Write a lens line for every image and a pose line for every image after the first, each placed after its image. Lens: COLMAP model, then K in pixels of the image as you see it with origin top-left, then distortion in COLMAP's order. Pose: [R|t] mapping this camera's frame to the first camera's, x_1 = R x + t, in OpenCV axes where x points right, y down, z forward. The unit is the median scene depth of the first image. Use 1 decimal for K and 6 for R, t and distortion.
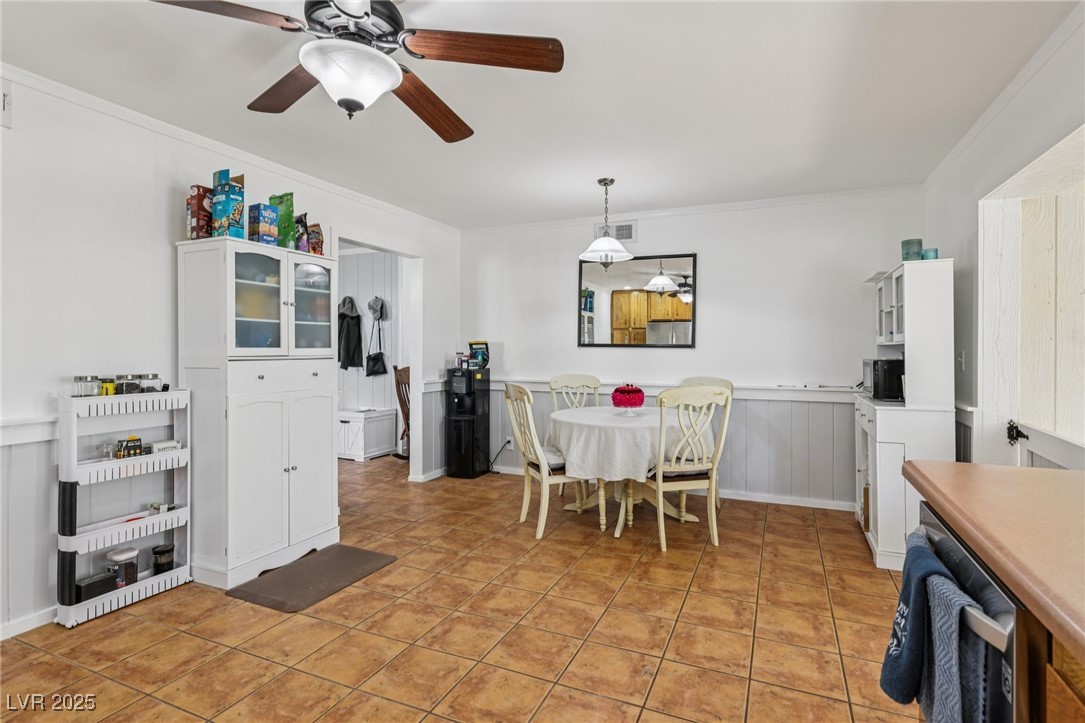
lens RADIAL K [[536.8, 0, 543.5], [0, 536.8, 352.5], [0, 0, 1]] dist [-0.000246, -0.000345]
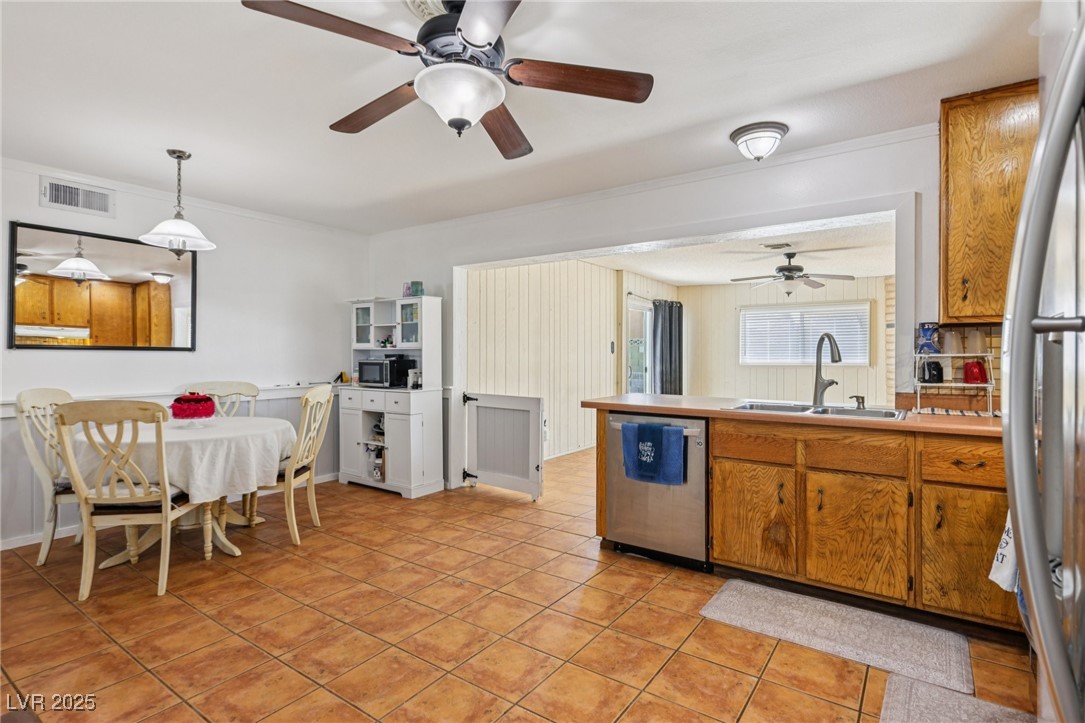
lens RADIAL K [[536.8, 0, 543.5], [0, 536.8, 352.5], [0, 0, 1]] dist [-0.000246, -0.000345]
pose [[0.198733, 0.000854, 0.980053, -0.692886], [0.006763, 0.999975, -0.002242, -0.000267], [-0.980030, 0.007074, 0.198722, 0.309693]]
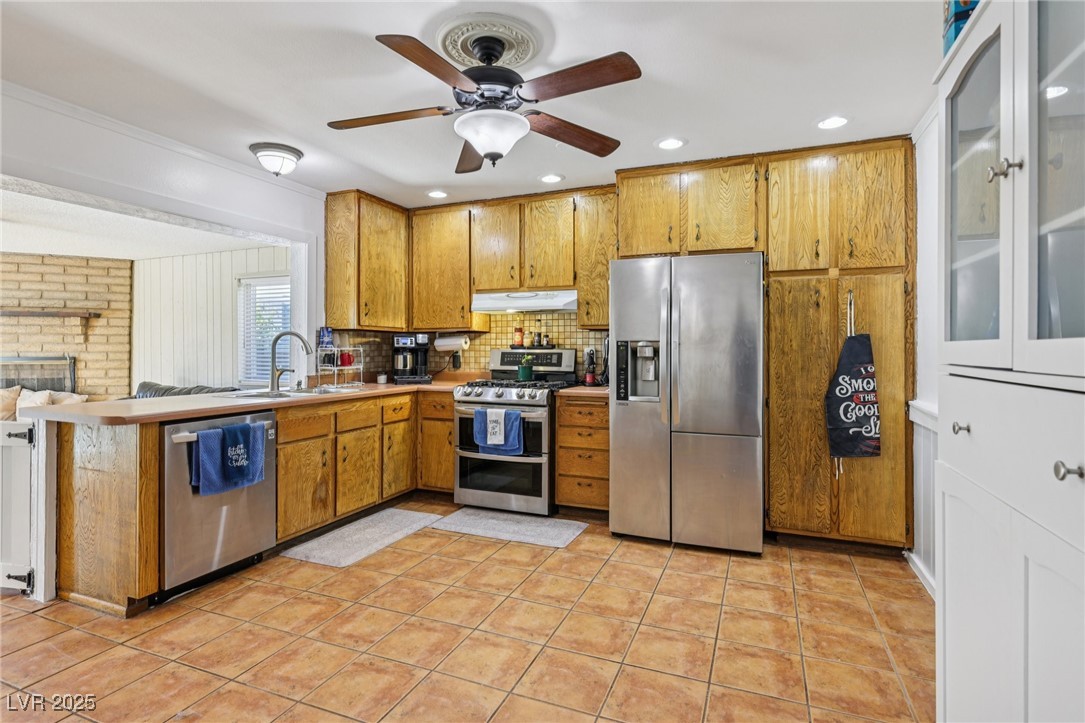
lens RADIAL K [[539.8, 0, 545.5], [0, 539.8, 347.1], [0, 0, 1]] dist [-0.000699, 0.000234]
pose [[-0.999502, -0.002717, -0.031427, -0.221862], [-0.002866, 0.999985, 0.004706, -0.005465], [0.031414, 0.004793, -0.999495, 1.149427]]
